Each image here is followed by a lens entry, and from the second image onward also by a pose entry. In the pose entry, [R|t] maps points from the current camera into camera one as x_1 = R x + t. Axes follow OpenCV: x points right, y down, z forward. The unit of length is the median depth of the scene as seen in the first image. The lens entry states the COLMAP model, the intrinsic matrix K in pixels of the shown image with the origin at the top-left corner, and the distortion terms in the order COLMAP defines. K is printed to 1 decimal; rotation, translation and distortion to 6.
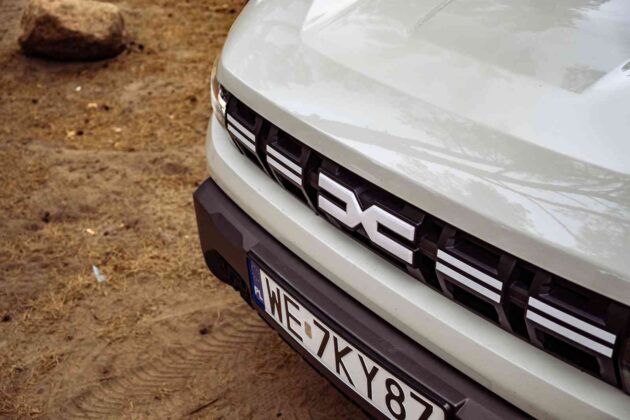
lens RADIAL K [[797.2, 0, 315.0], [0, 797.2, 210.0], [0, 0, 1]] dist [0.001547, -0.013727]
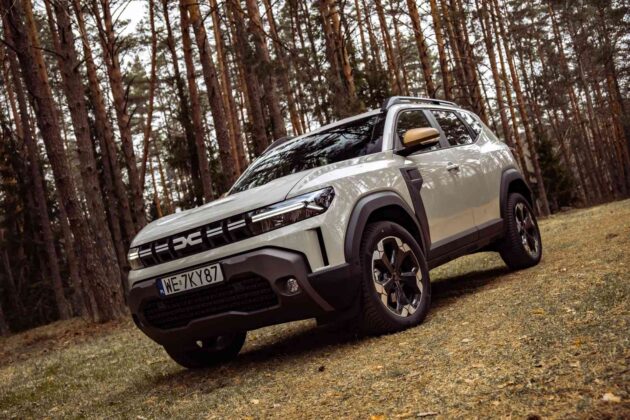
lens RADIAL K [[744.2, 0, 324.8], [0, 744.2, 222.4], [0, 0, 1]] dist [0.003695, 0.047393]
pose [[0.921723, -0.180487, 0.343294, -0.211359], [0.348638, 0.773380, -0.529467, 0.805495], [-0.169934, 0.607707, 0.775767, -0.751595]]
